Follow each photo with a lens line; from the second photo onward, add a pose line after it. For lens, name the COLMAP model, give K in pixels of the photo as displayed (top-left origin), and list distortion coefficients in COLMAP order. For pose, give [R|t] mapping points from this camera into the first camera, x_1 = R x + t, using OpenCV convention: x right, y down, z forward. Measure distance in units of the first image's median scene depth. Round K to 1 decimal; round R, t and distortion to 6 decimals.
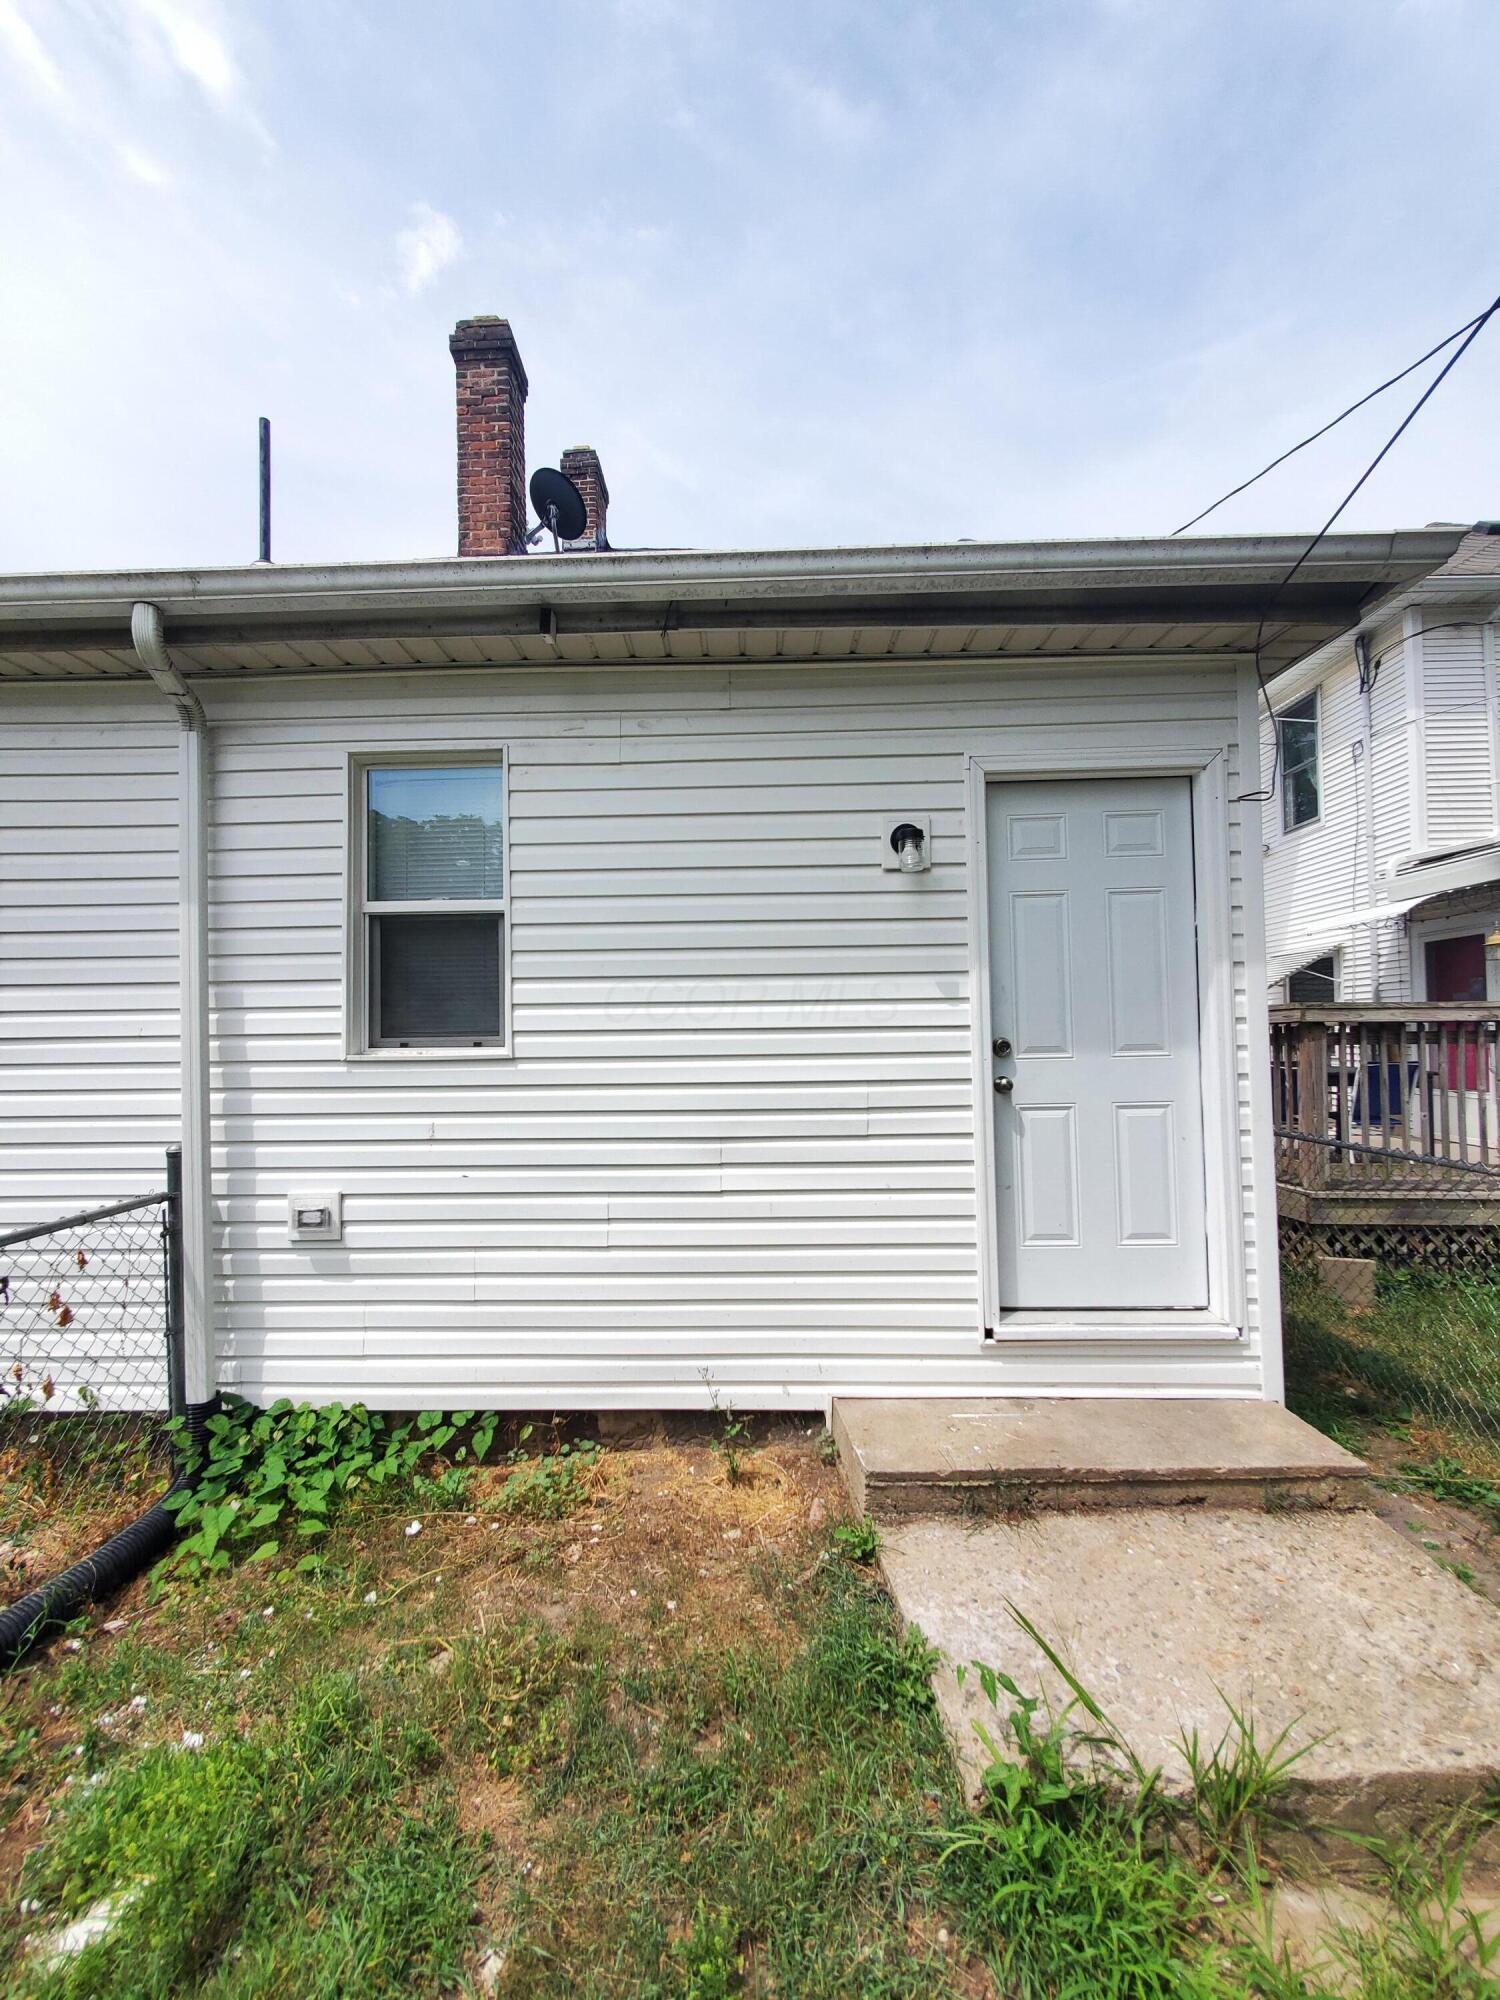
lens RADIAL K [[792.8, 0, 726.6], [0, 792.8, 1019.6], [0, 0, 1]] dist [-0.001924, -0.000974]
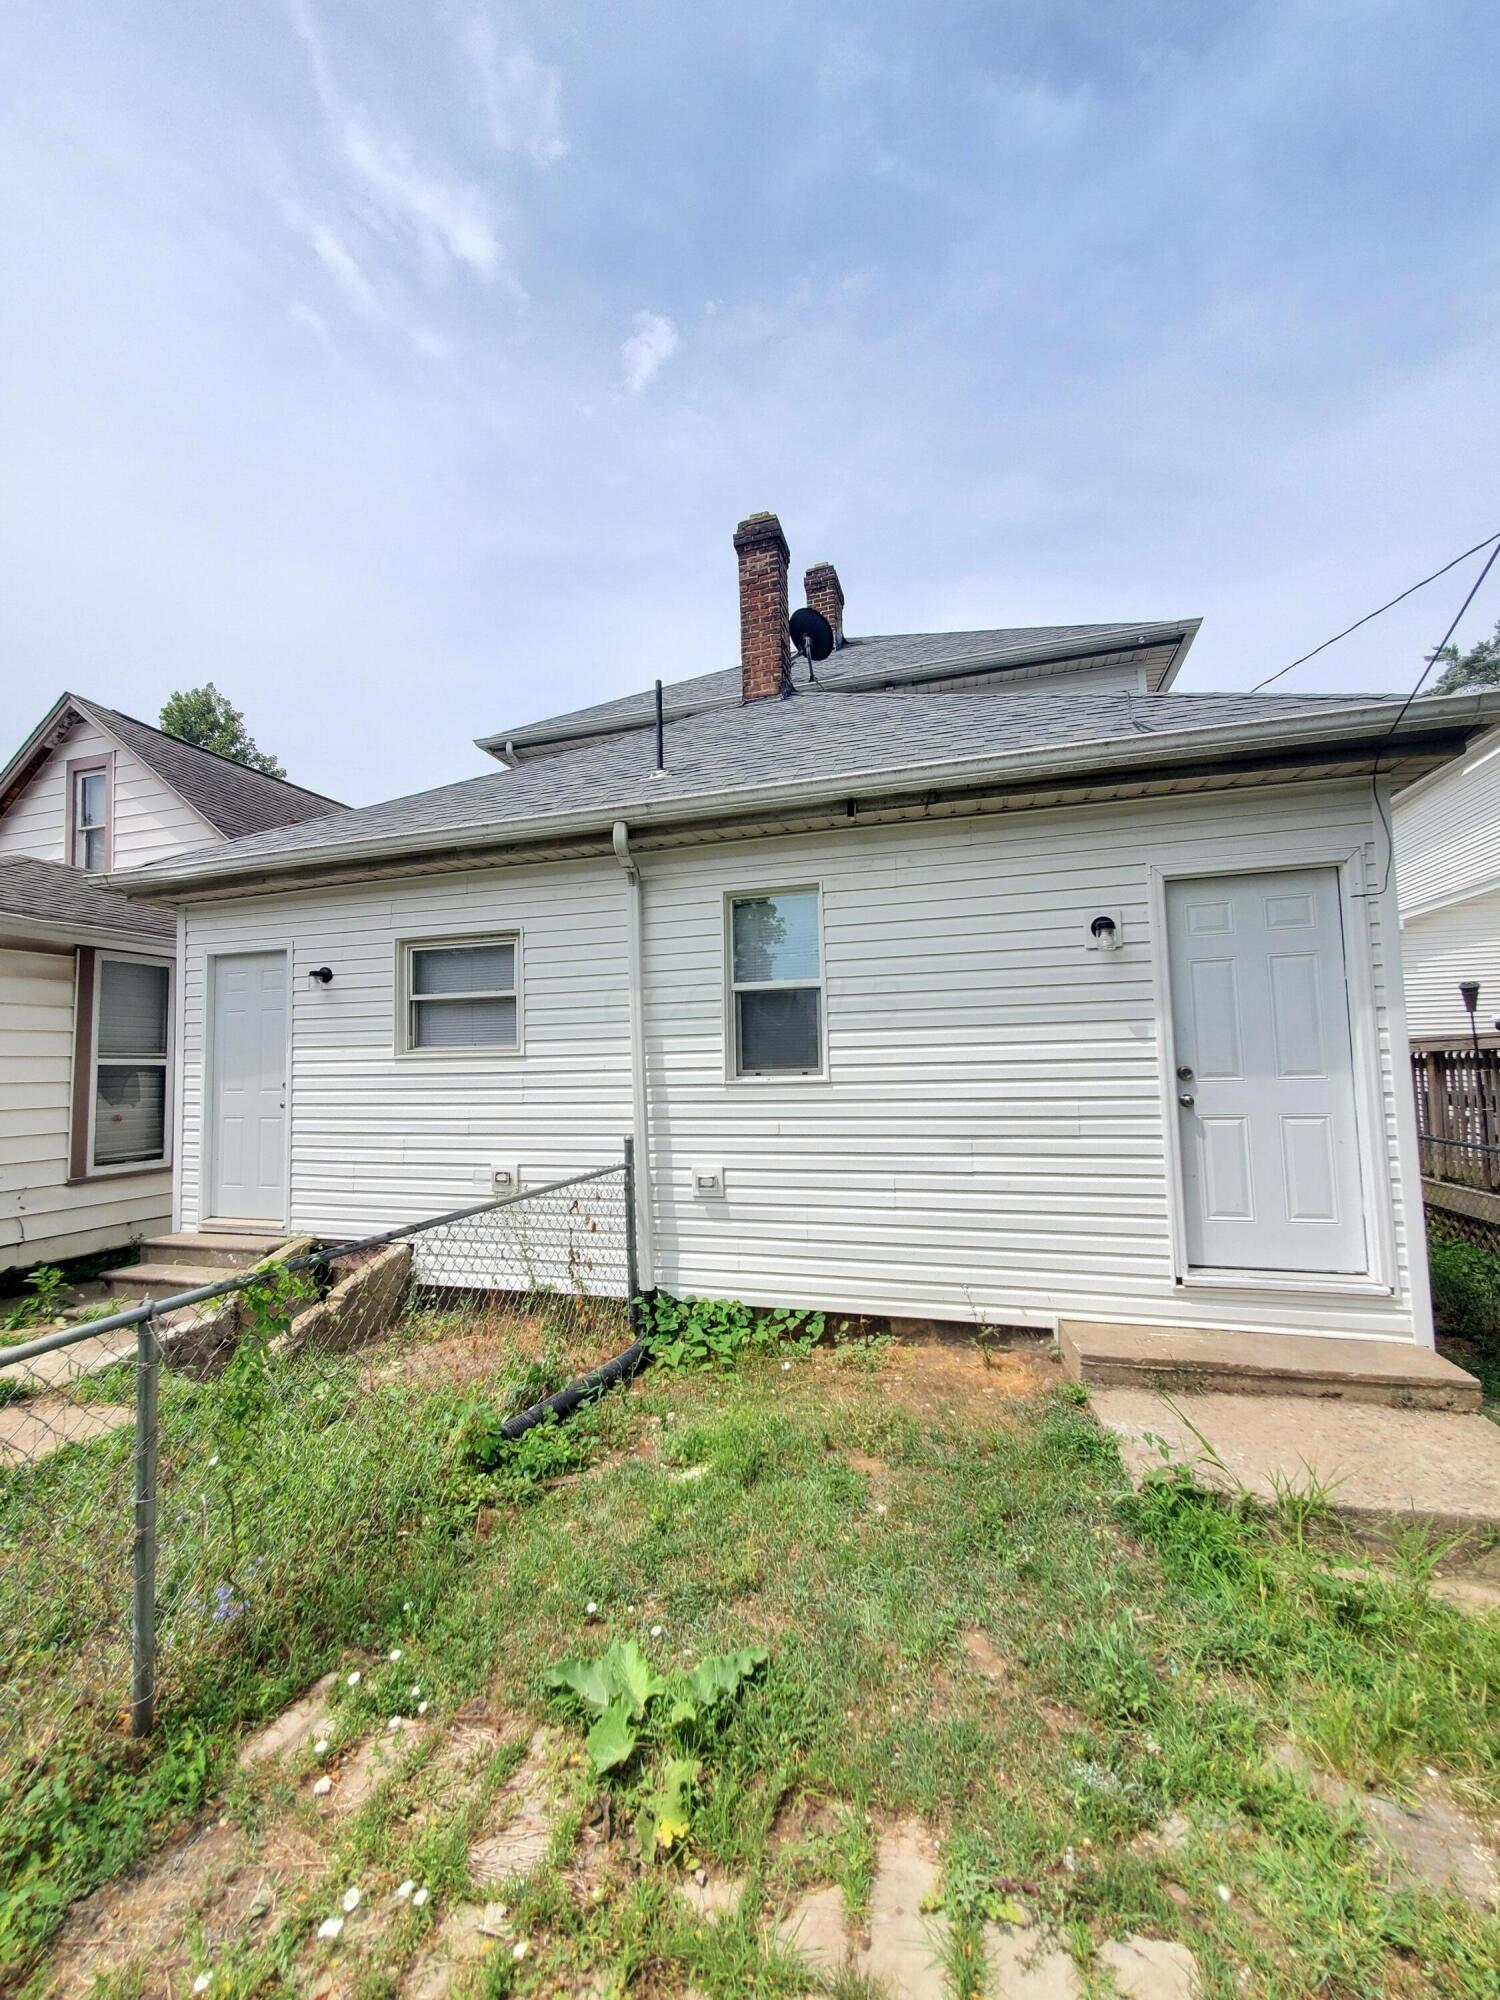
lens RADIAL K [[792.8, 0, 726.6], [0, 792.8, 1019.6], [0, 0, 1]] dist [-0.001924, -0.000974]
pose [[0.961228, -0.024089, -0.274701, -0.036196], [0.015601, 0.999332, -0.033044, -0.025364], [0.275314, 0.027477, 0.960962, -0.551531]]
